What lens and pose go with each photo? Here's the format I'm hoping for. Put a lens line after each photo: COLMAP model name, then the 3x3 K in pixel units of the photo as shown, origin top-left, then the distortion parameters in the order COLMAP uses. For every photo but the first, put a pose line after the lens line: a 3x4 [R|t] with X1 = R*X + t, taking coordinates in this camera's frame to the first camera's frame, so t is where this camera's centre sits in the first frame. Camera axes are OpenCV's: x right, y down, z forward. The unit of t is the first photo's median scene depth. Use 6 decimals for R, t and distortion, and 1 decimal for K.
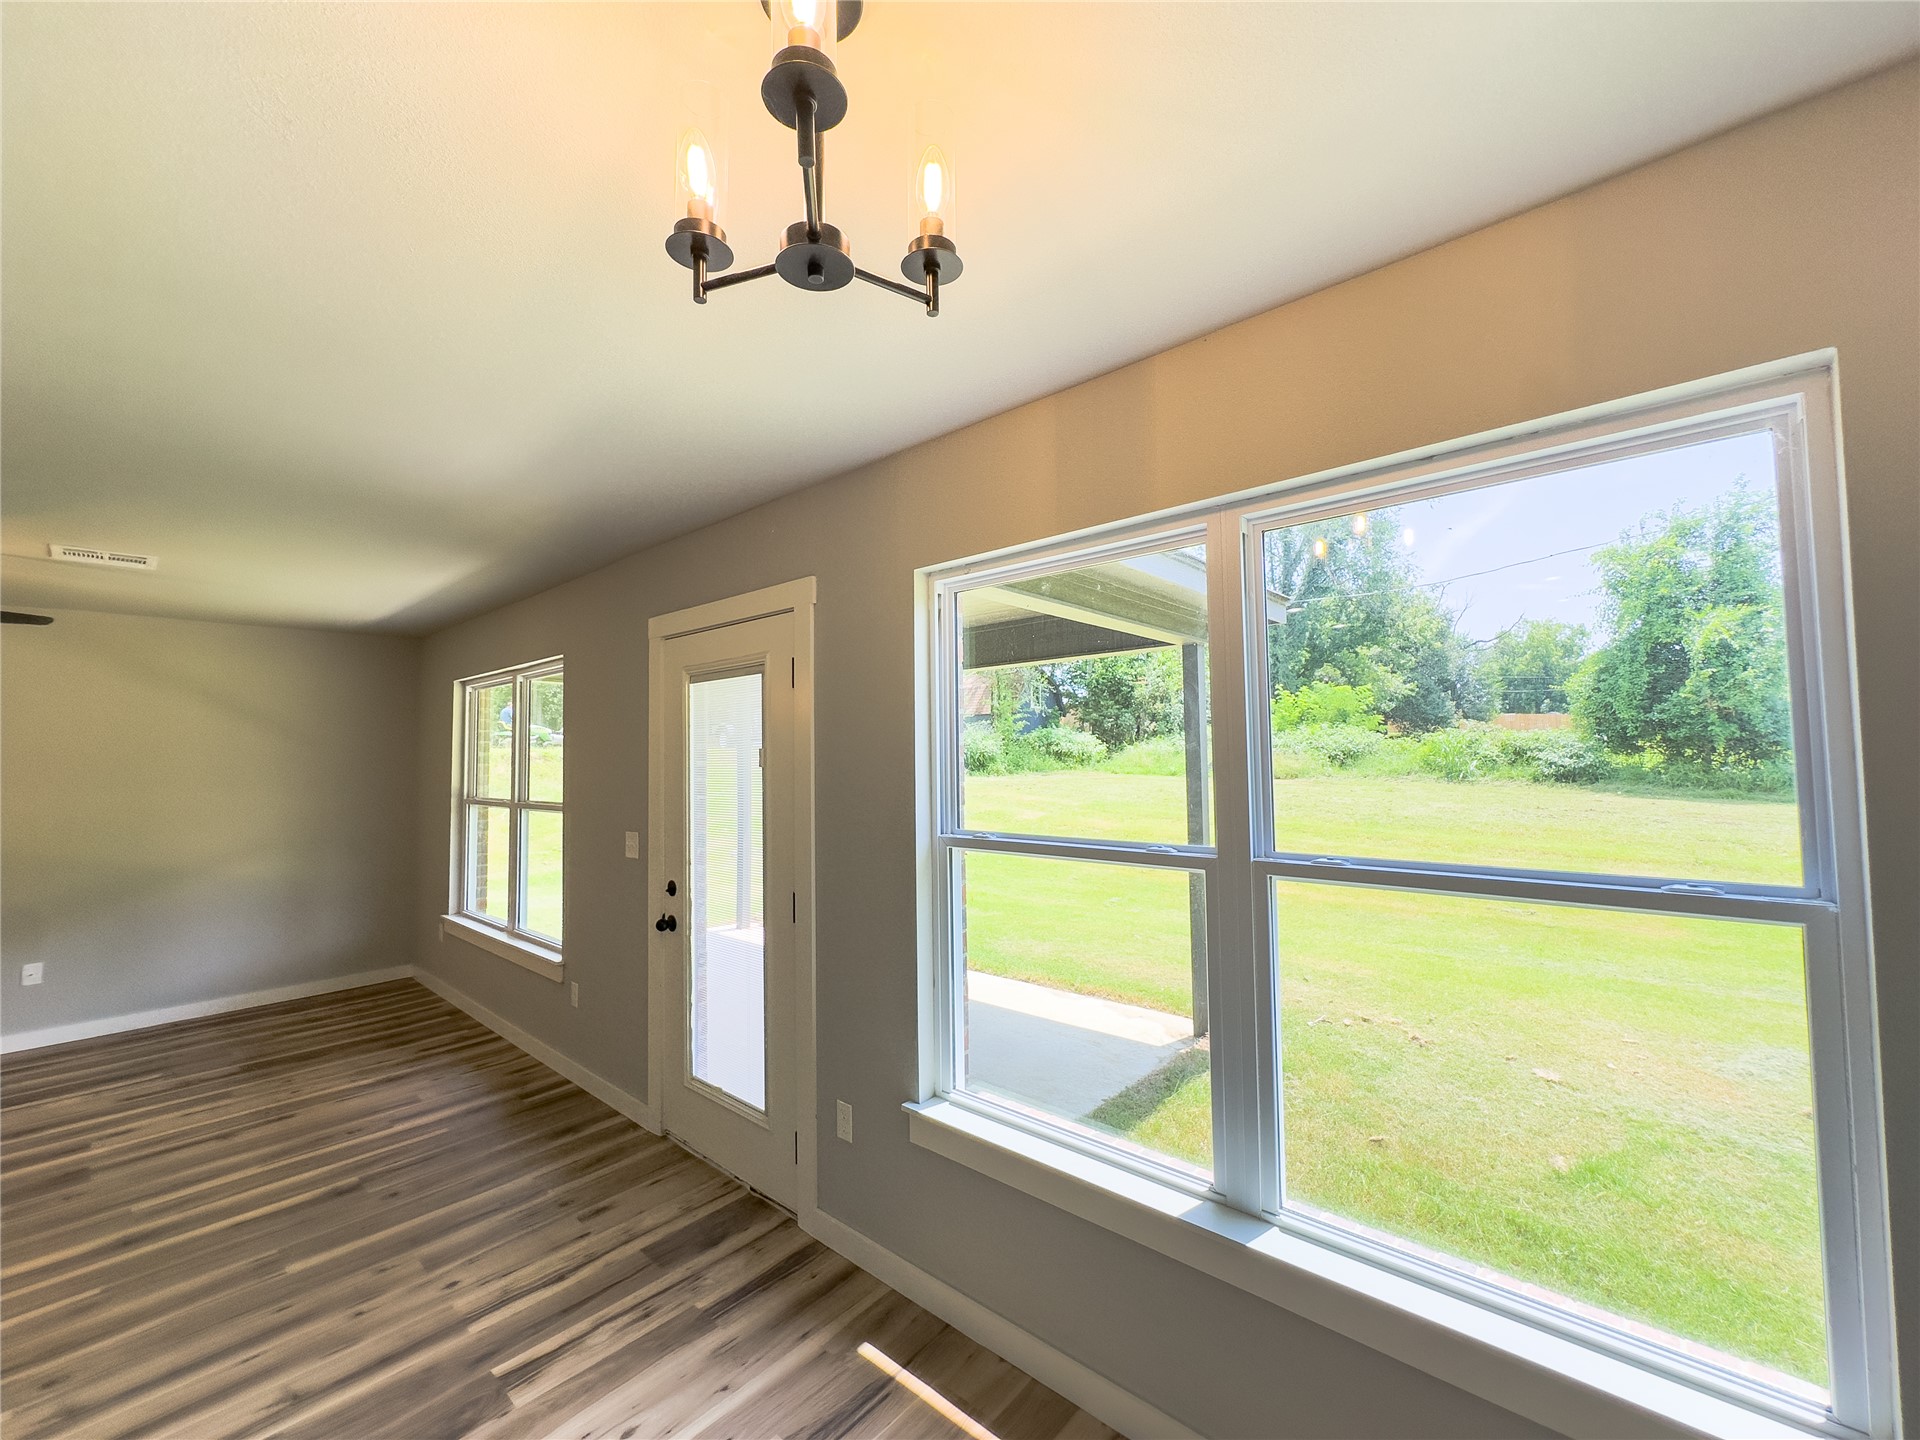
lens RADIAL K [[766.6, 0, 960.0], [0, 766.6, 720.0], [0, 0, 1]] dist [-0.002553, -0.000133]
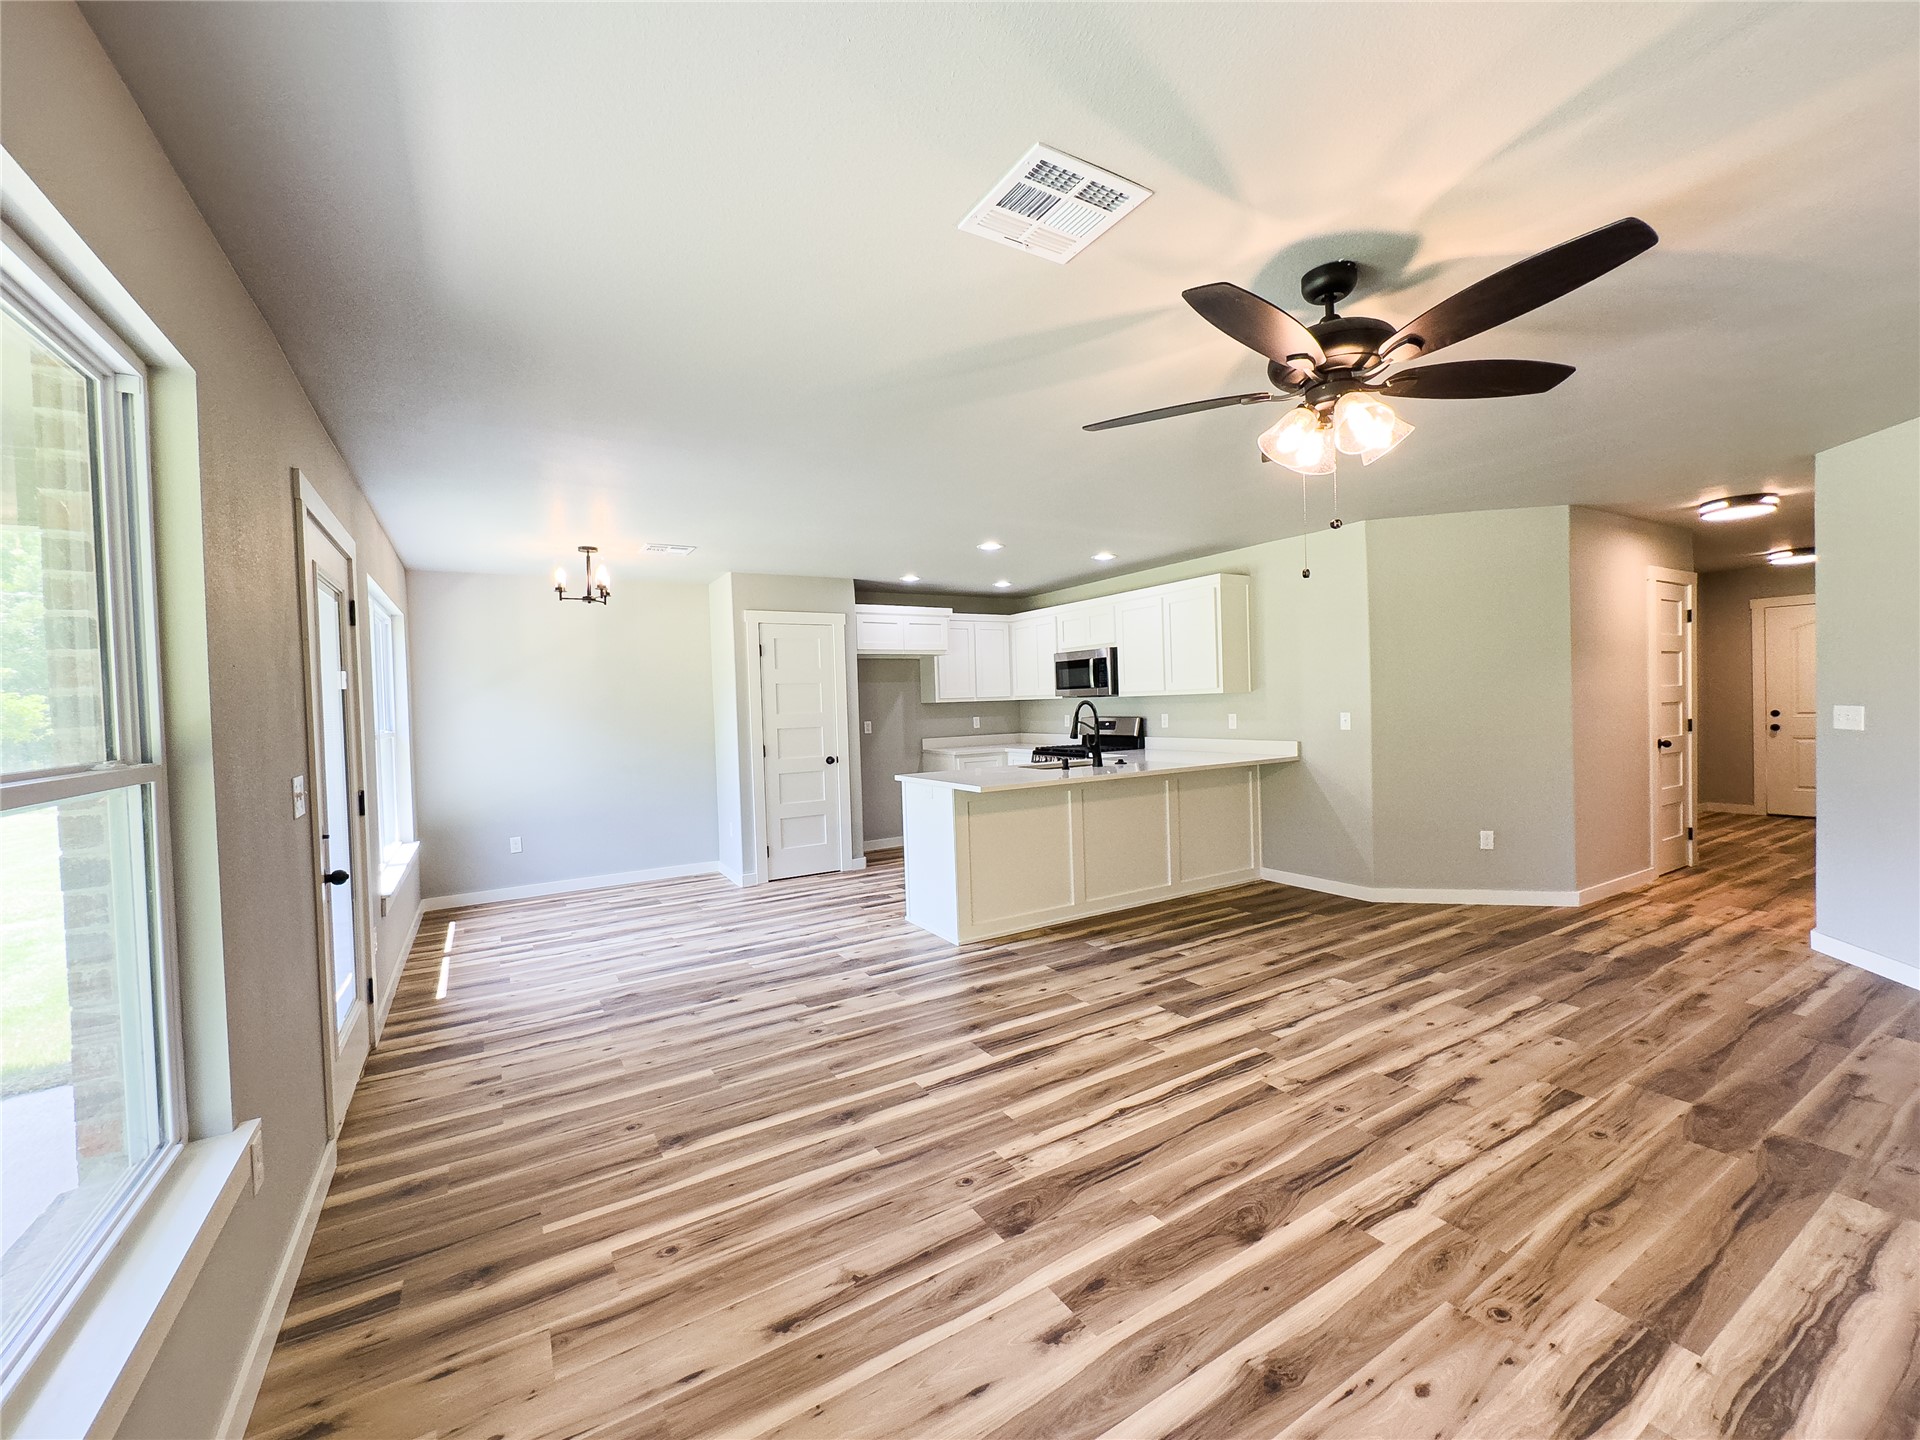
lens RADIAL K [[782.8, 0, 957.8], [0, 782.8, 728.6], [0, 0, 1]] dist [-0.002530, 0.000571]
pose [[-0.951378, 0.035112, 0.306017, -1.349198], [0.032240, 0.999376, -0.014434, 0.153298], [-0.306333, -0.003866, -0.951917, 1.687806]]
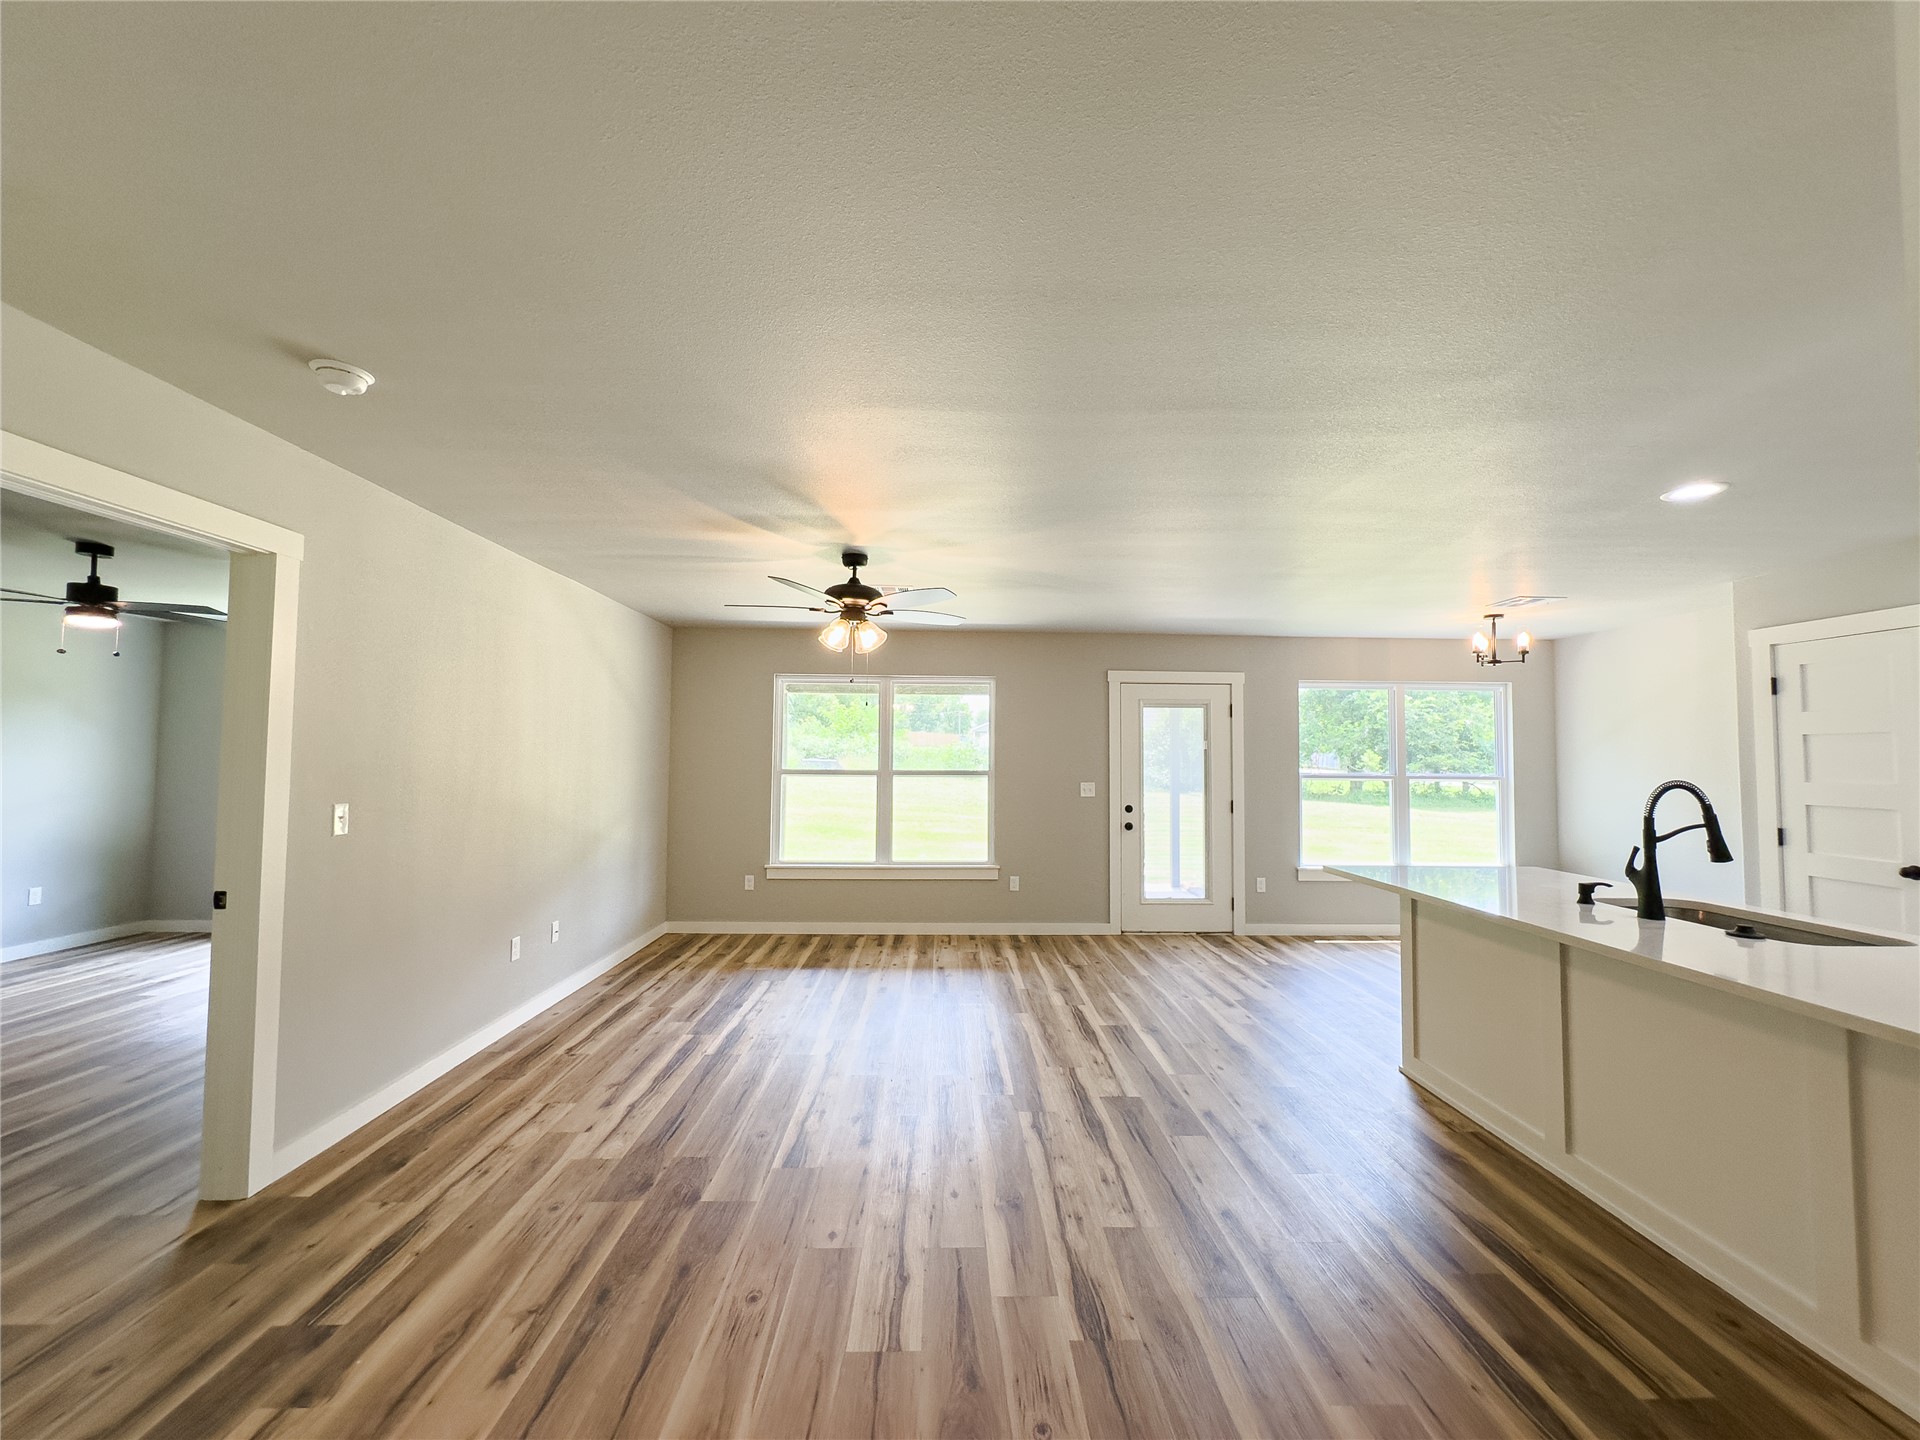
lens RADIAL K [[766.6, 0, 960.0], [0, 766.6, 720.0], [0, 0, 1]] dist [-0.002553, -0.000133]
pose [[0.734302, 0.055797, 0.676526, -2.229494], [-0.050412, 0.998346, -0.027622, 0.070596], [-0.676949, -0.013822, 0.735901, -0.182666]]
